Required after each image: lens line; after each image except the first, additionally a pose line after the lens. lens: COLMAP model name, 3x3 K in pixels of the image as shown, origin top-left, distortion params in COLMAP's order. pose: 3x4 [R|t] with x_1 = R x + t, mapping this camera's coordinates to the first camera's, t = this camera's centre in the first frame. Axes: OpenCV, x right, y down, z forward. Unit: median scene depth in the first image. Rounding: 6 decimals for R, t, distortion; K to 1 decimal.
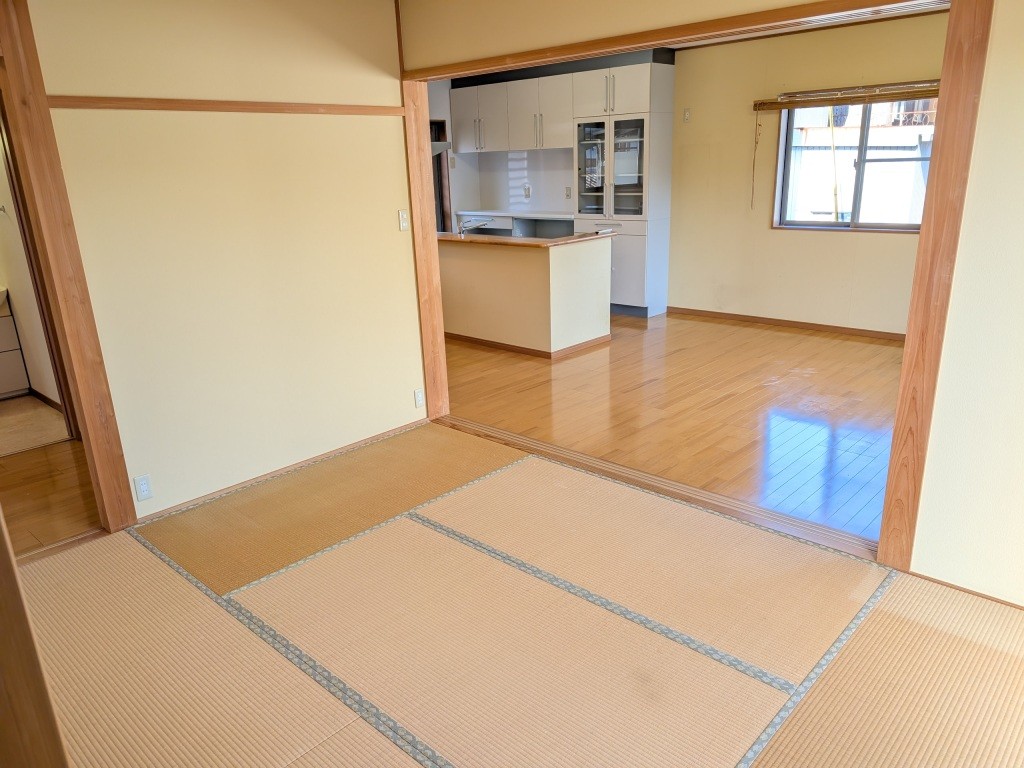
lens RADIAL K [[725.1, 0, 512.0], [0, 725.1, 384.0], [0, 0, 1]] dist [0.023949, -0.002145]
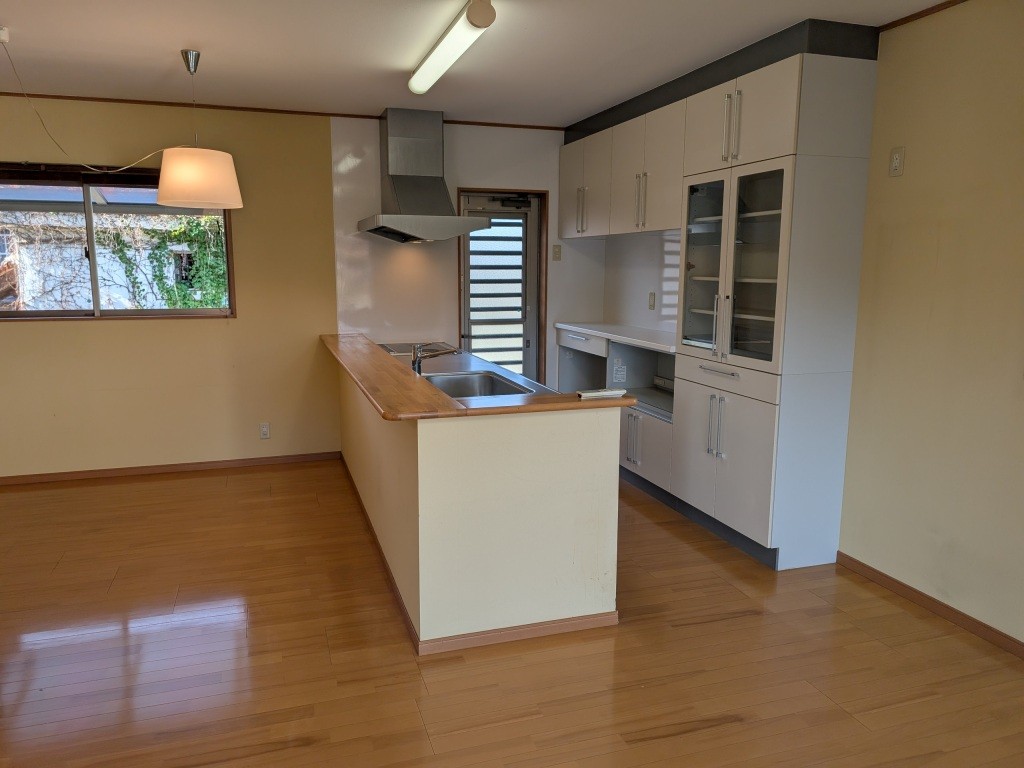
lens RADIAL K [[742.5, 0, 502.0], [0, 742.5, 371.9], [0, 0, 1]] dist [0.046352, -0.001610]
pose [[0.874869, 0.105371, -0.472760, 0.242466], [-0.173209, 0.979568, -0.102202, -0.135422], [0.452331, 0.171299, 0.875244, 0.456228]]
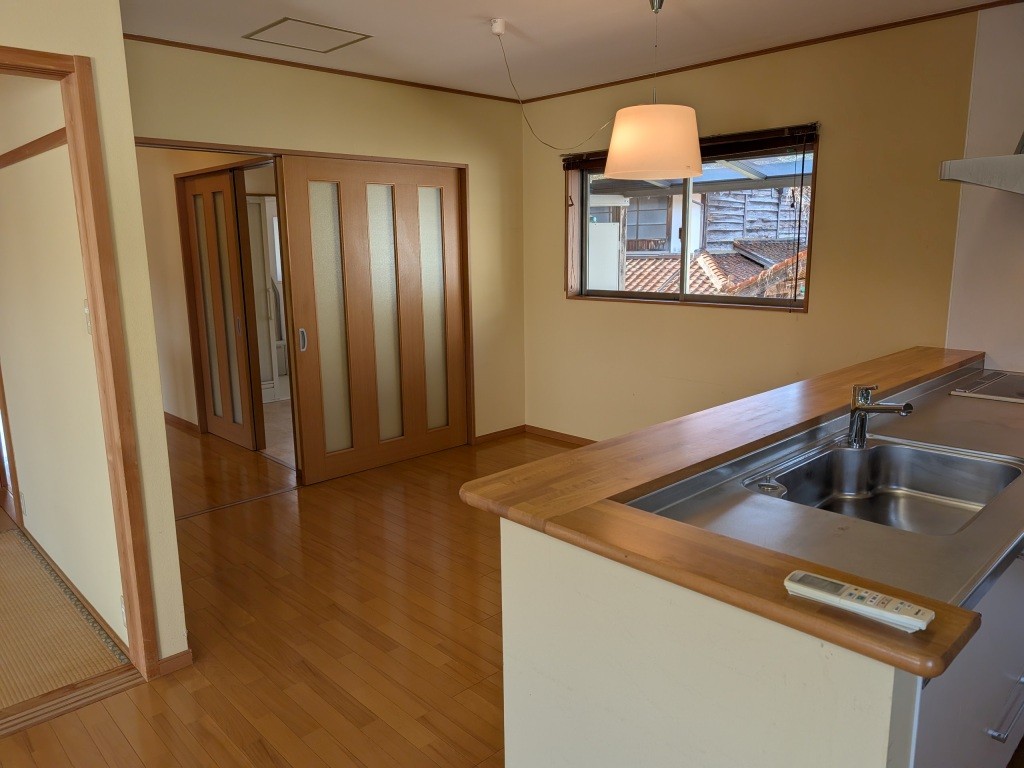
lens RADIAL K [[741.9, 0, 512.0], [0, 741.9, 384.0], [0, 0, 1]] dist [0.006461, -0.002396]
pose [[-0.054200, 0.223580, -0.973177, 0.240682], [-0.278232, 0.932629, 0.229760, -0.229884], [0.958983, 0.283223, 0.011658, 0.748753]]
